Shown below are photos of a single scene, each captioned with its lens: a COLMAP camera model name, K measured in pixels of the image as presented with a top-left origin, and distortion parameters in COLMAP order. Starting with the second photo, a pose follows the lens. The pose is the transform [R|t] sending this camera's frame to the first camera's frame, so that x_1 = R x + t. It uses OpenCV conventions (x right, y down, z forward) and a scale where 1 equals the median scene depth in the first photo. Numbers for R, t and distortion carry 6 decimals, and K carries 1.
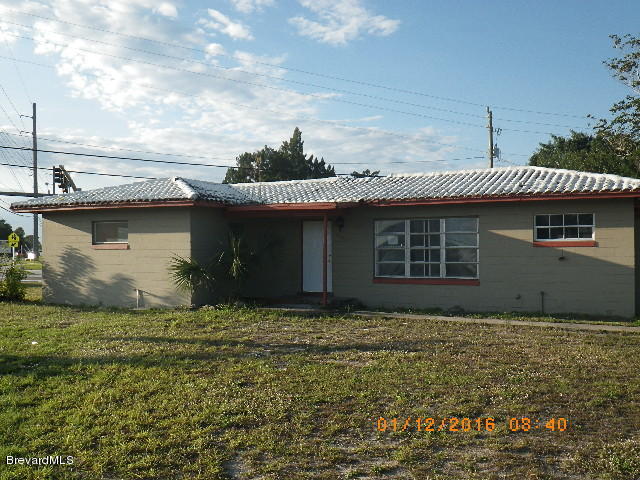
lens RADIAL K [[636.1, 0, 320.0], [0, 636.1, 240.0], [0, 0, 1]] dist [0.008588, 0.007297]
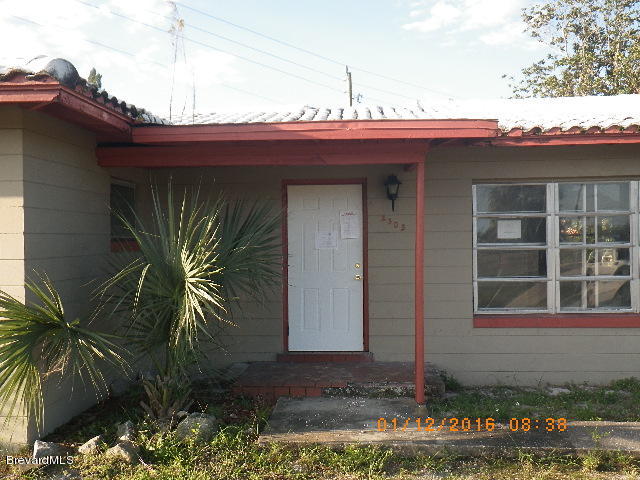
lens RADIAL K [[595.9, 0, 271.1], [0, 595.9, 256.8], [0, 0, 1]] dist [0.001555, 0.001111]
pose [[0.925298, -0.016598, 0.378877, -0.189855], [0.006708, 0.999602, 0.027408, 0.006749], [-0.379181, -0.022819, 0.925041, 0.648508]]
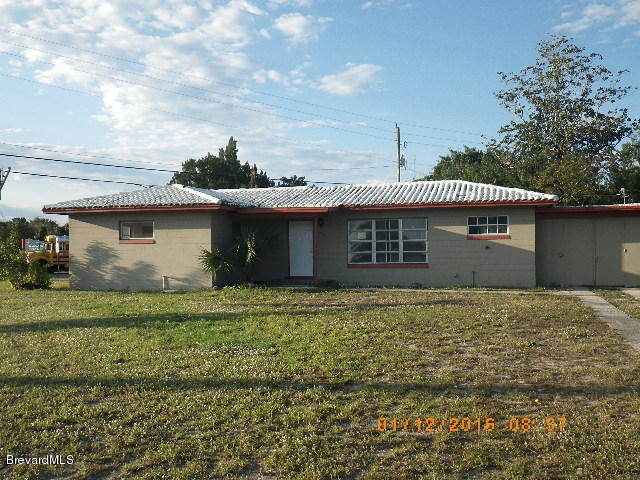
lens RADIAL K [[636.1, 0, 320.0], [0, 636.1, 240.0], [0, 0, 1]] dist [0.008588, 0.007297]
pose [[0.982302, -0.004120, 0.187260, -0.214227], [0.004013, 0.999991, 0.000950, 0.008141], [-0.187262, -0.000181, 0.982310, -0.276614]]
